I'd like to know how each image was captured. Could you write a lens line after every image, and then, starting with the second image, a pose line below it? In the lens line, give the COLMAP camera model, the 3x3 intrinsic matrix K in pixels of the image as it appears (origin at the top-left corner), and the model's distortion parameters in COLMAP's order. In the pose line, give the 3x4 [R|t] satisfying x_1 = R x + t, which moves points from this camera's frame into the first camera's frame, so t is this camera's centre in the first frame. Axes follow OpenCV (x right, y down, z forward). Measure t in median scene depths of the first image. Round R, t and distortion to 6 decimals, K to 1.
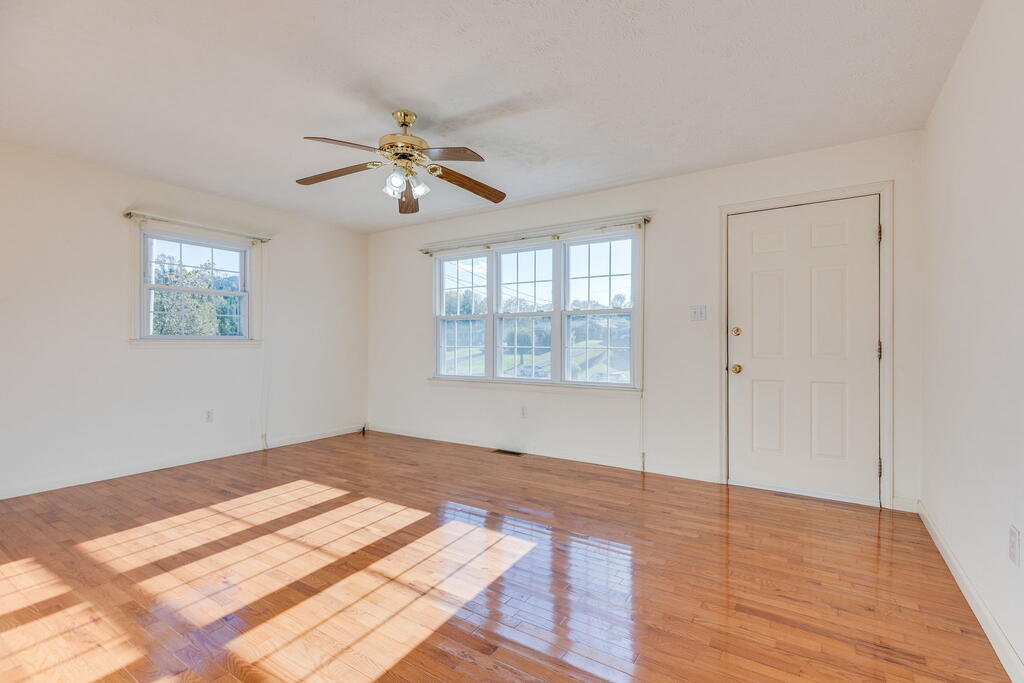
lens RADIAL K [[467.9, 0, 518.9], [0, 467.9, 343.8], [0, 0, 1]] dist [0.000751, -0.000692]
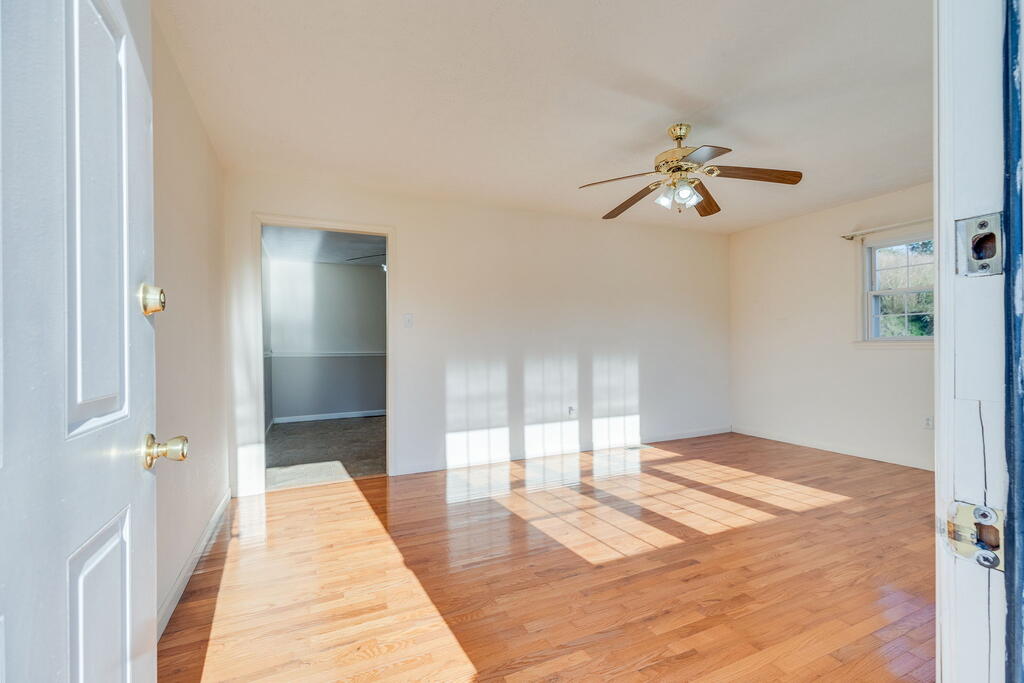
lens RADIAL K [[467.9, 0, 519.5], [0, 467.9, 345.2], [0, 0, 1]] dist [0.000751, -0.000692]
pose [[-0.531391, 0.005565, -0.847109, 0.753944], [0.008825, 0.999961, 0.001033, -0.004954], [0.847081, -0.006927, -0.531419, 1.154409]]
